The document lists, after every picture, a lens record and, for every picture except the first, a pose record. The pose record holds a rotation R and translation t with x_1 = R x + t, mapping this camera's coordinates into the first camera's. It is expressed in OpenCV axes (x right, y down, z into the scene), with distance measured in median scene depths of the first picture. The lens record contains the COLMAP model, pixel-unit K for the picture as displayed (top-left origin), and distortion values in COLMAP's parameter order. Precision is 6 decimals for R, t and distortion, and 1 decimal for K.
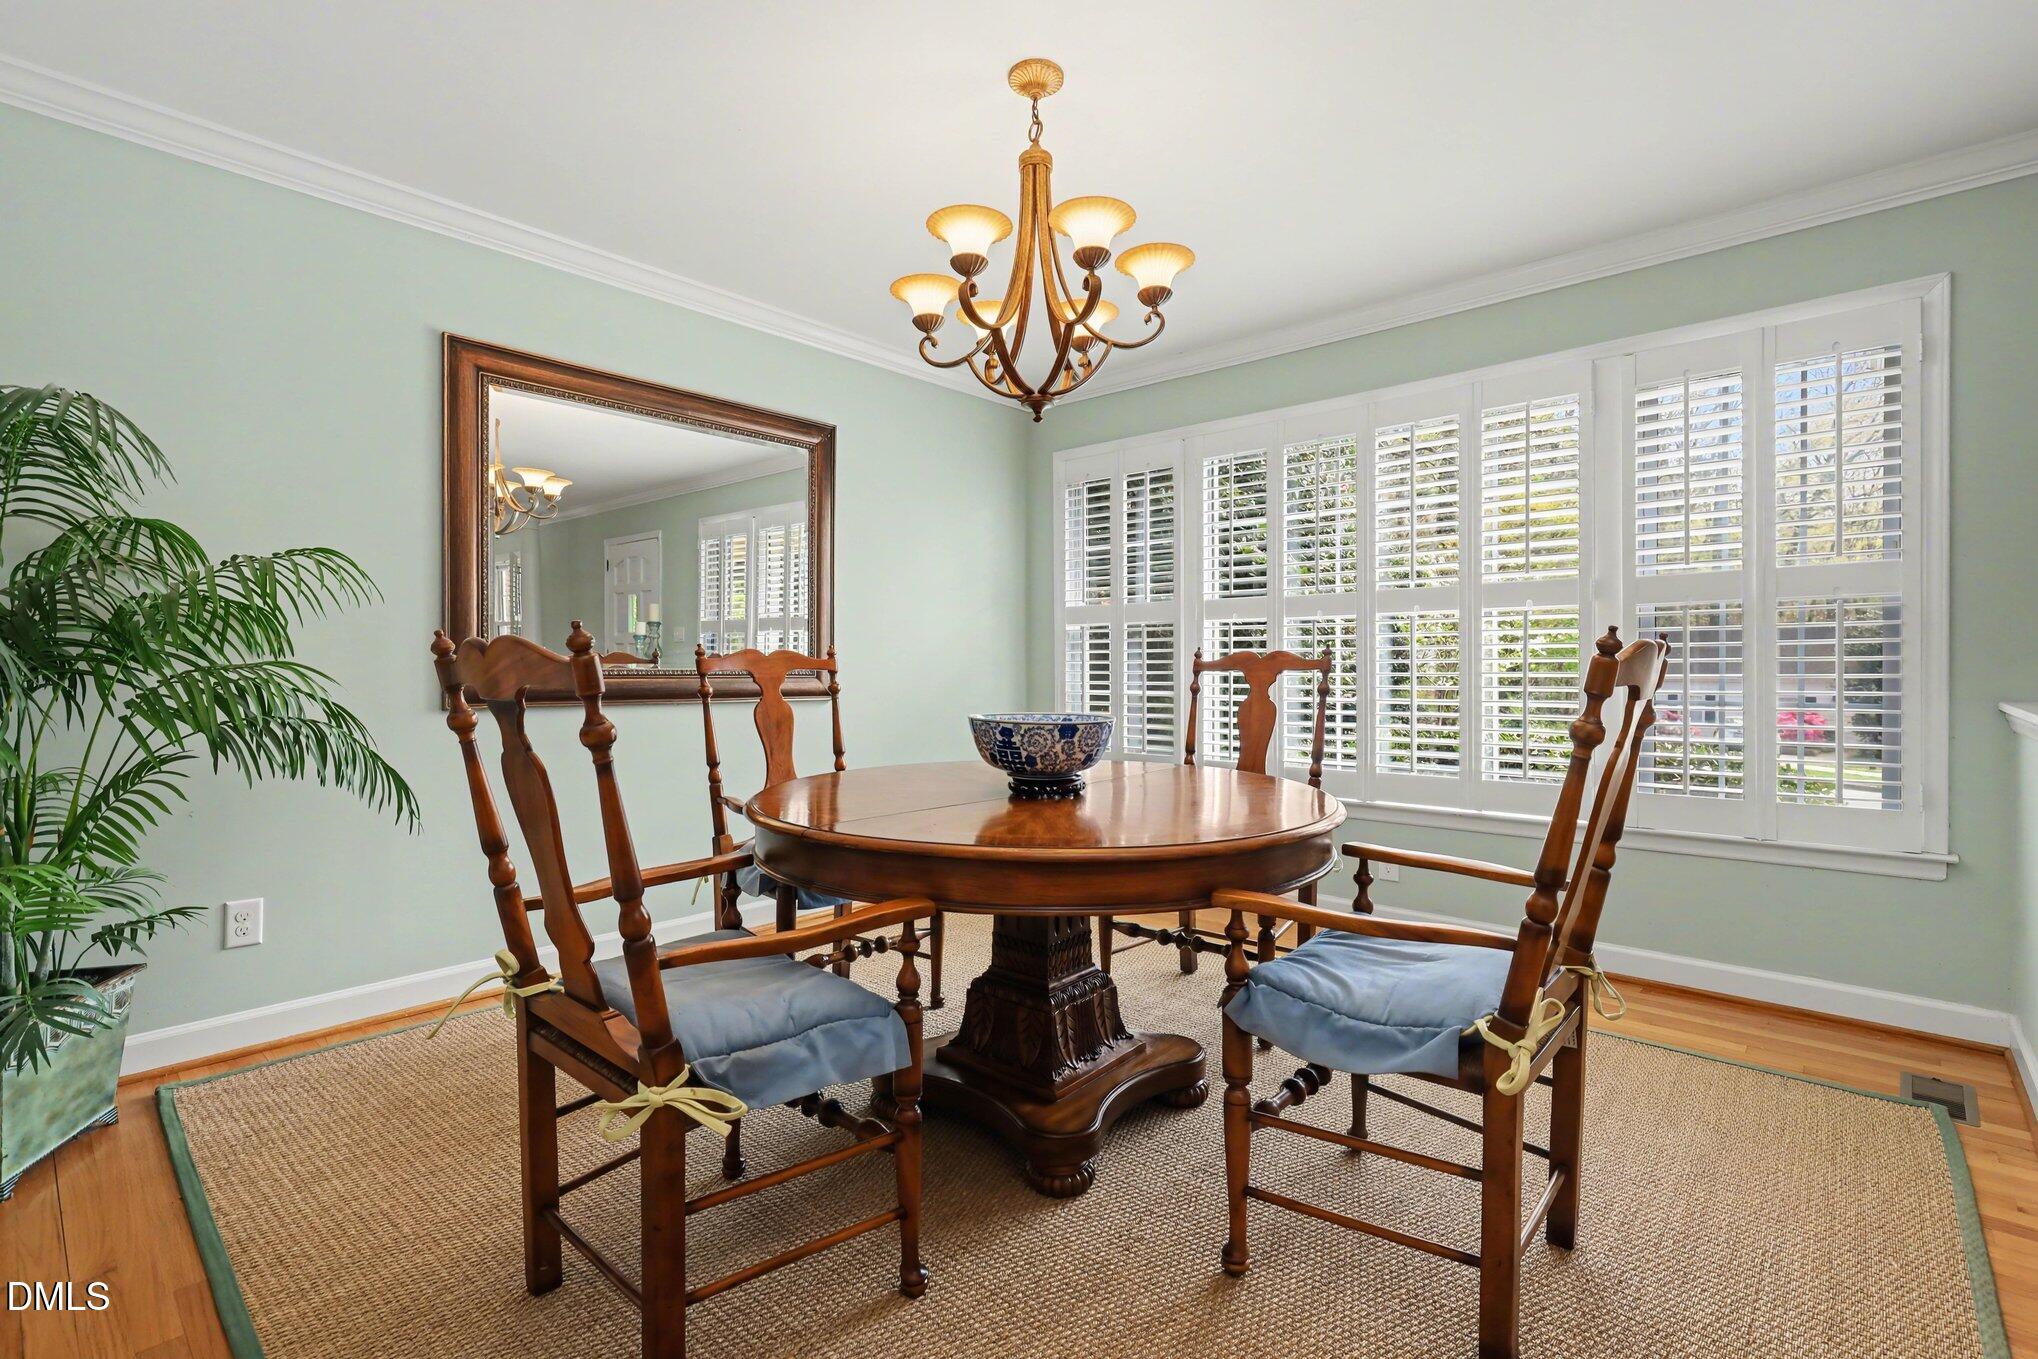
lens RADIAL K [[937.2, 0, 1011.9], [0, 937.2, 665.6], [0, 0, 1]] dist [0.002517, 0.000418]
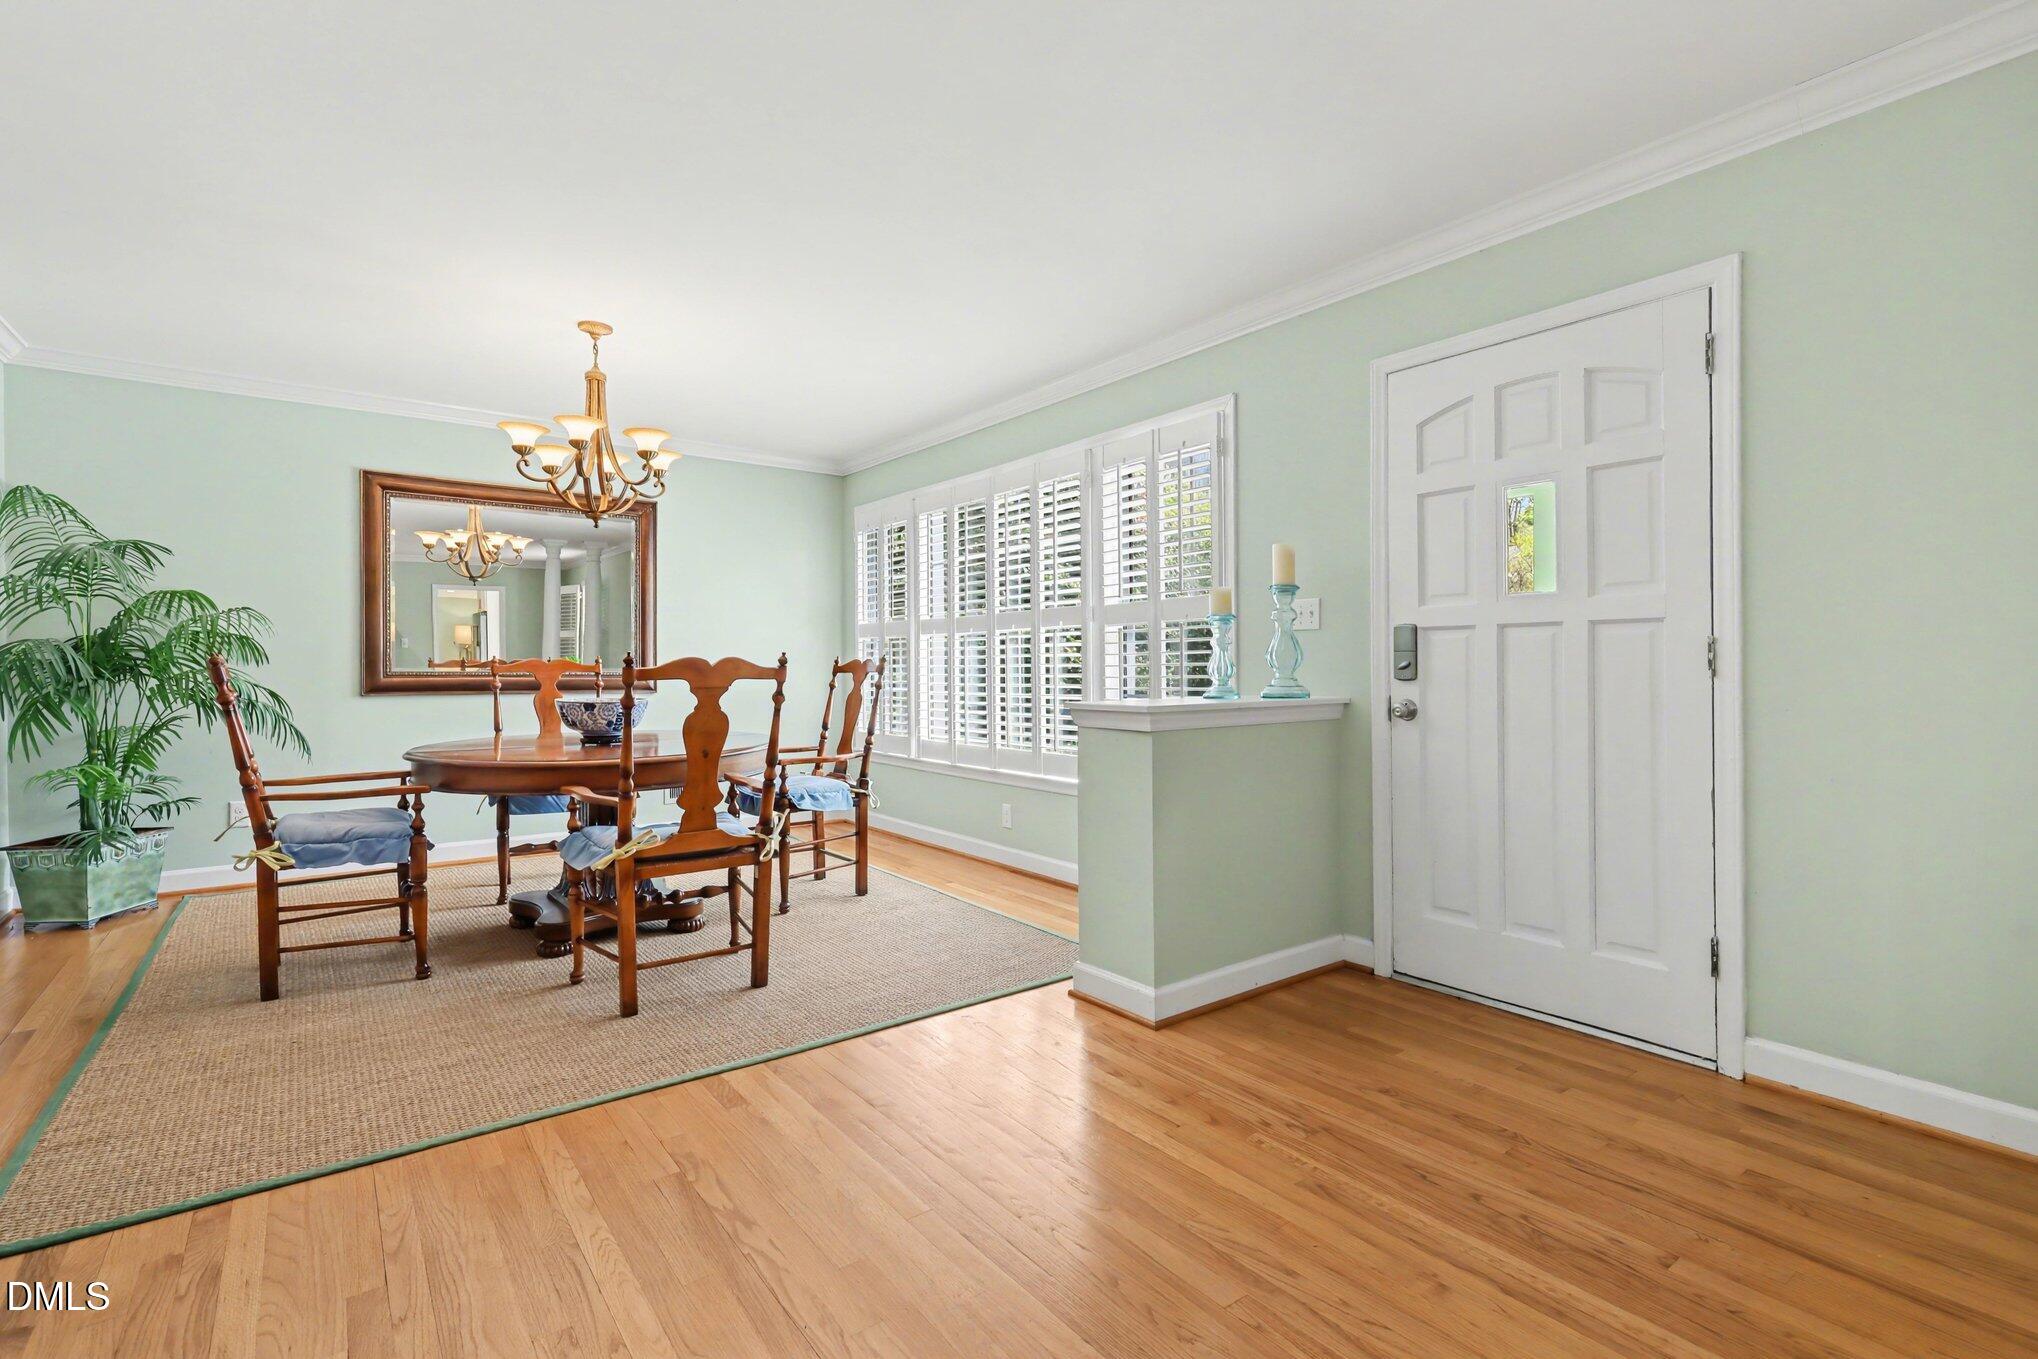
lens RADIAL K [[937.2, 0, 1011.9], [0, 937.2, 665.6], [0, 0, 1]] dist [0.002517, 0.000418]
pose [[0.981634, -0.000279, -0.190772, 1.011497], [0.000672, 0.999998, 0.001994, -0.011395], [0.190771, -0.002085, 0.981632, -0.494489]]
